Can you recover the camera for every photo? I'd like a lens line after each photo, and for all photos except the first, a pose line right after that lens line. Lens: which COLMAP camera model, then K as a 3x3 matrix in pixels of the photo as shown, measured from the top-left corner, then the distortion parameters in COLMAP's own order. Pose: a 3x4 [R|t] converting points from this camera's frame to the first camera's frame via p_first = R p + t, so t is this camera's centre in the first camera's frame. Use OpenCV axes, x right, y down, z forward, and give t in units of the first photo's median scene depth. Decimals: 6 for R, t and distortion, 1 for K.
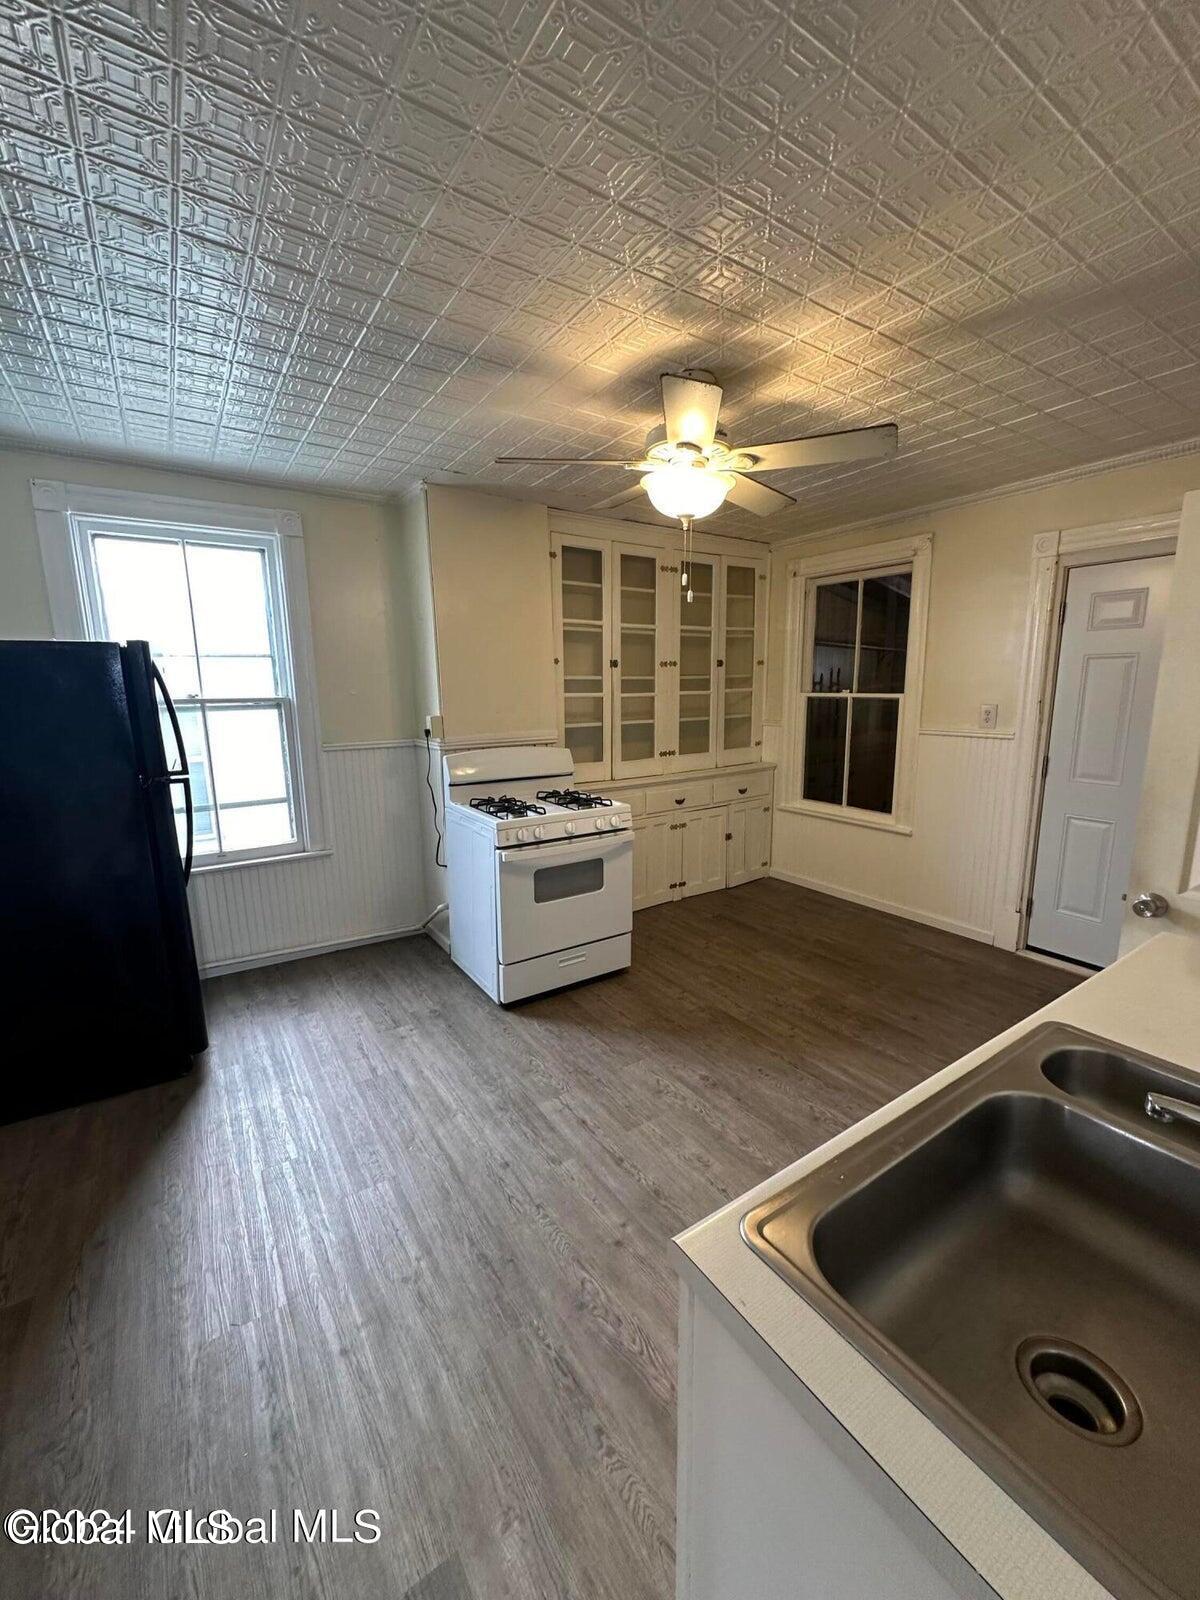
lens RADIAL K [[637.0, 0, 600.0], [0, 637.0, 800.0], [0, 0, 1]] dist [-0.002460, -0.000115]
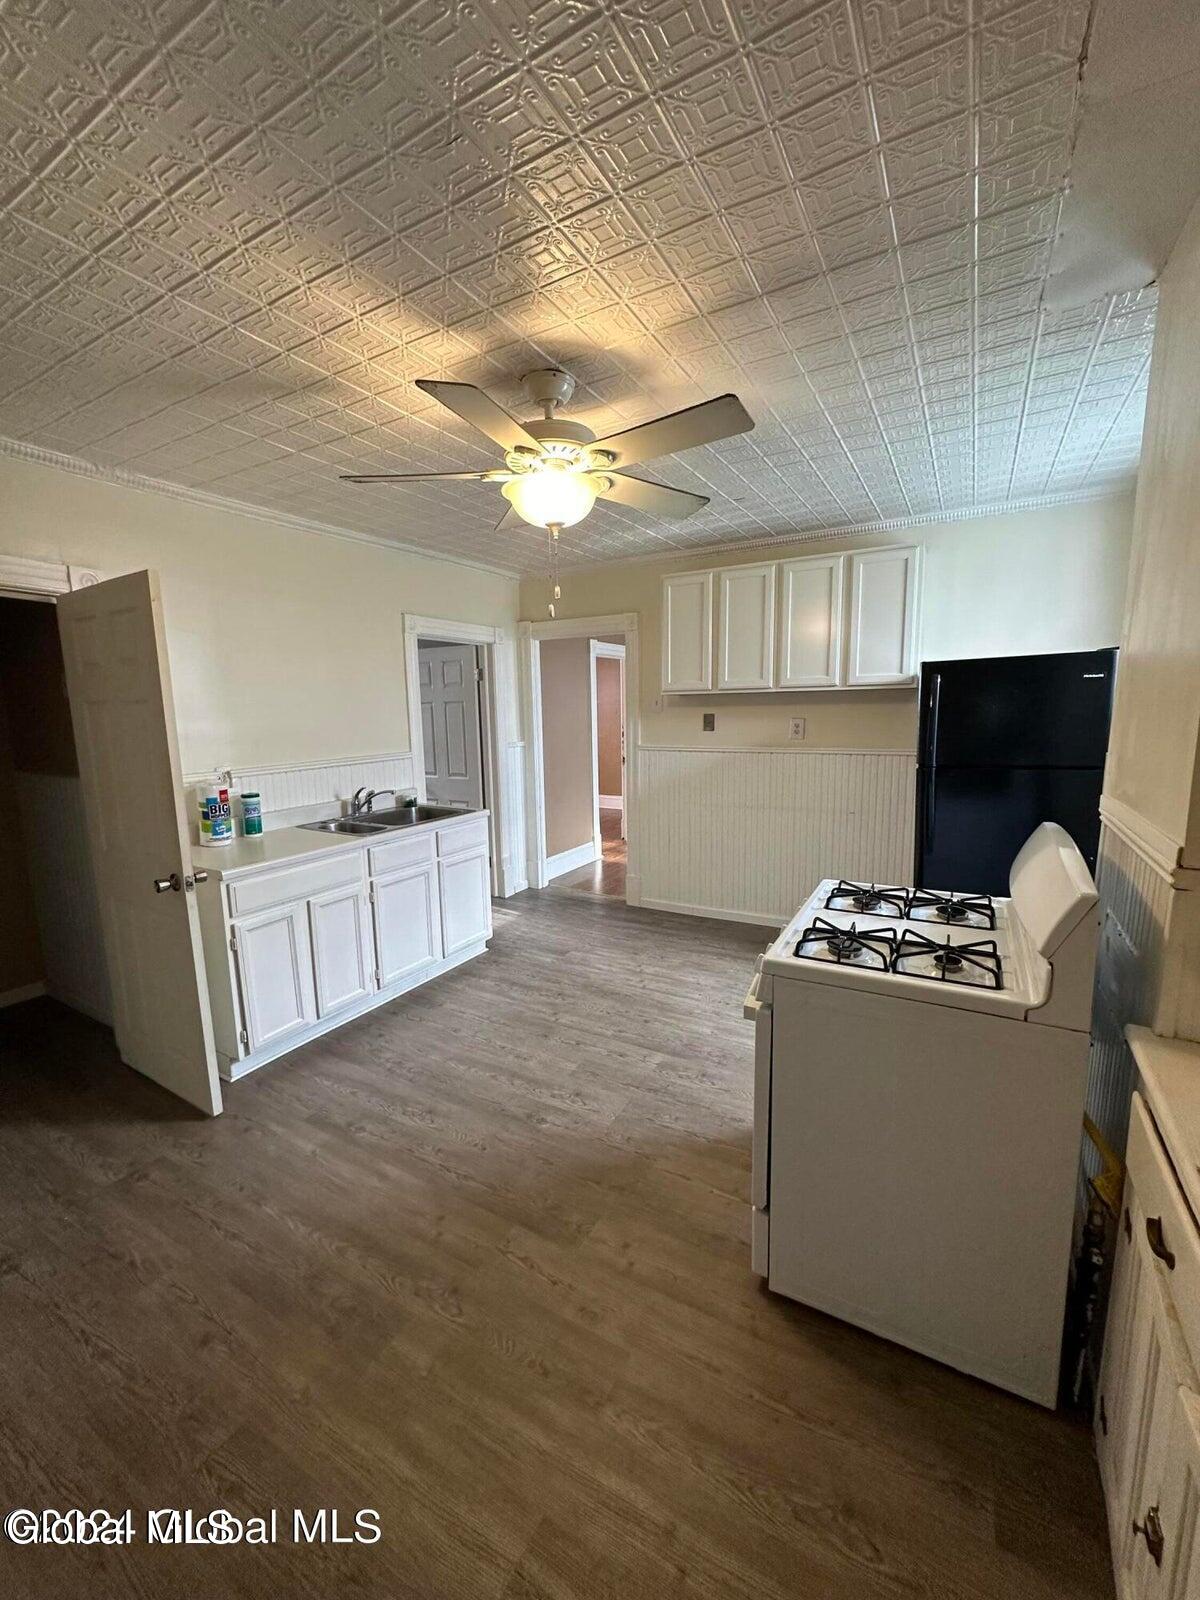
lens RADIAL K [[637.0, 0, 600.0], [0, 637.0, 800.0], [0, 0, 1]] dist [-0.002460, -0.000115]
pose [[-0.899417, 0.091519, -0.427403, 0.315955], [-0.051620, 0.948751, 0.311782, -0.221695], [0.434033, 0.302484, -0.848598, 1.203383]]
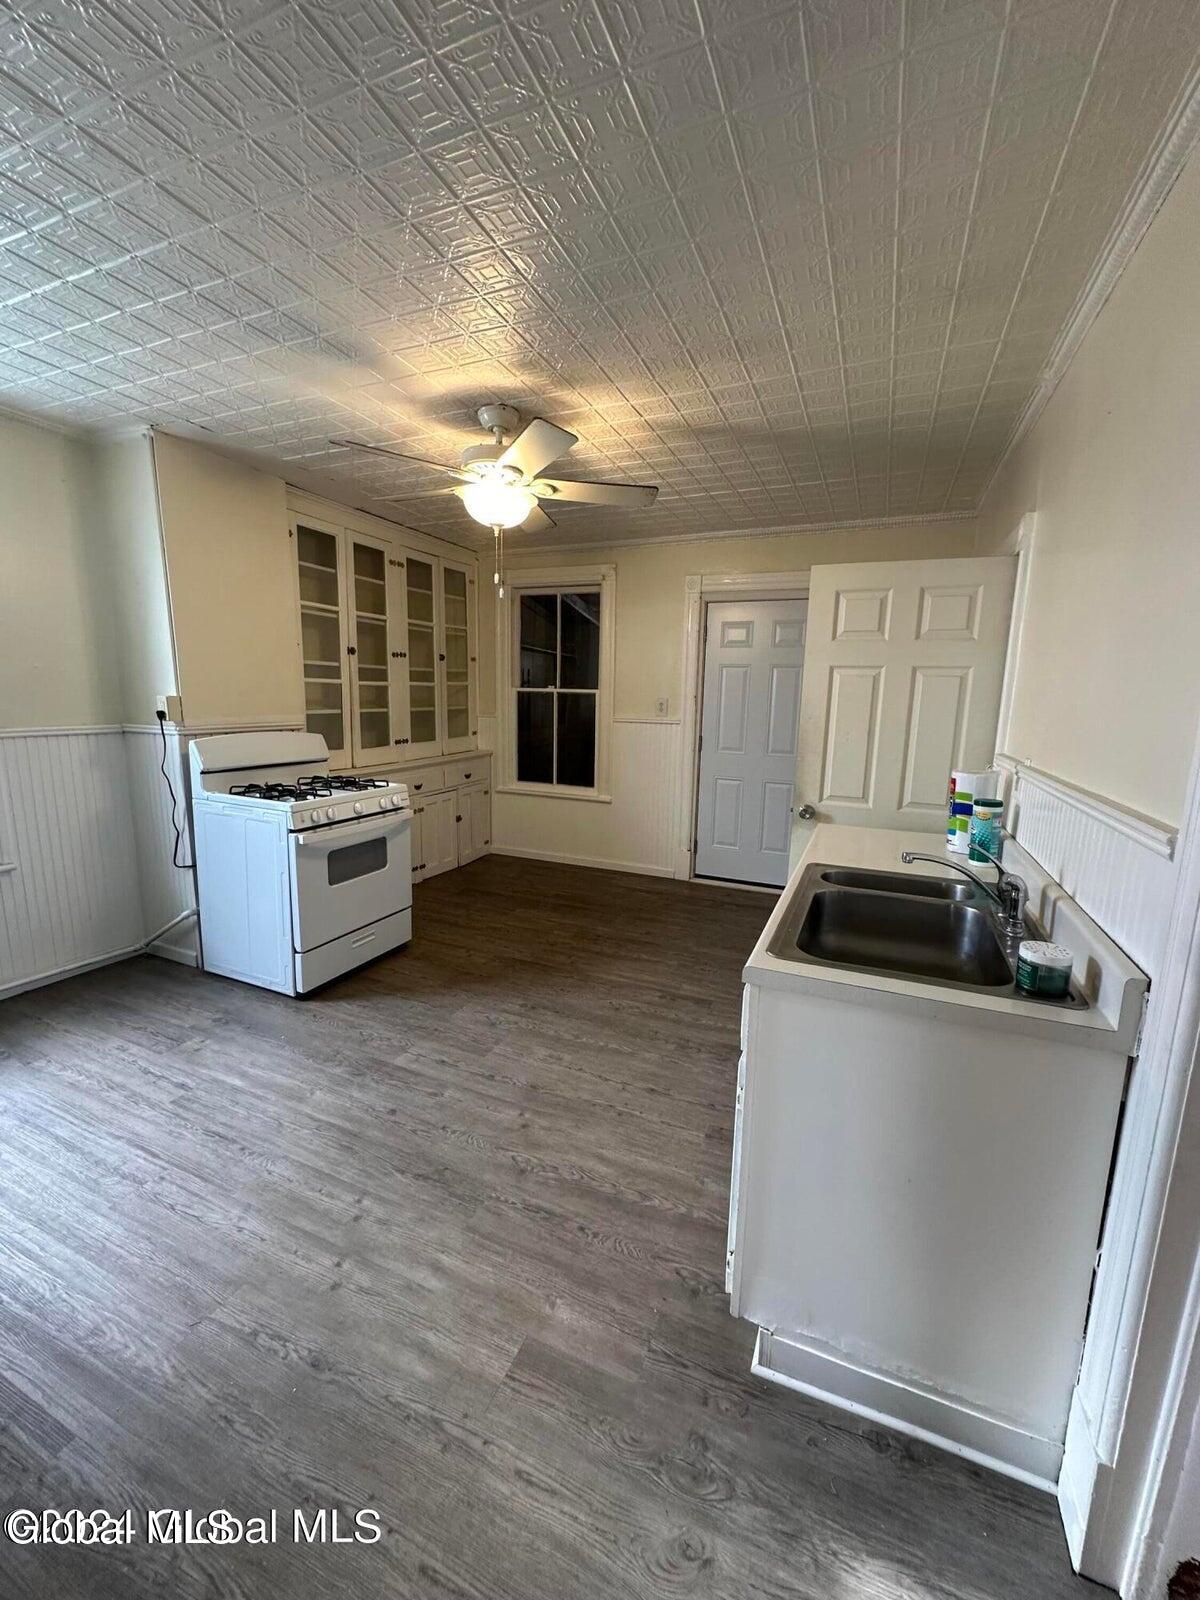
lens RADIAL K [[637.0, 0, 600.0], [0, 637.0, 800.0], [0, 0, 1]] dist [-0.002460, -0.000115]
pose [[0.841277, -0.061895, 0.537049, -0.230172], [0.066119, 0.997746, 0.011416, 0.038927], [-0.536546, 0.025905, 0.843474, -0.053675]]
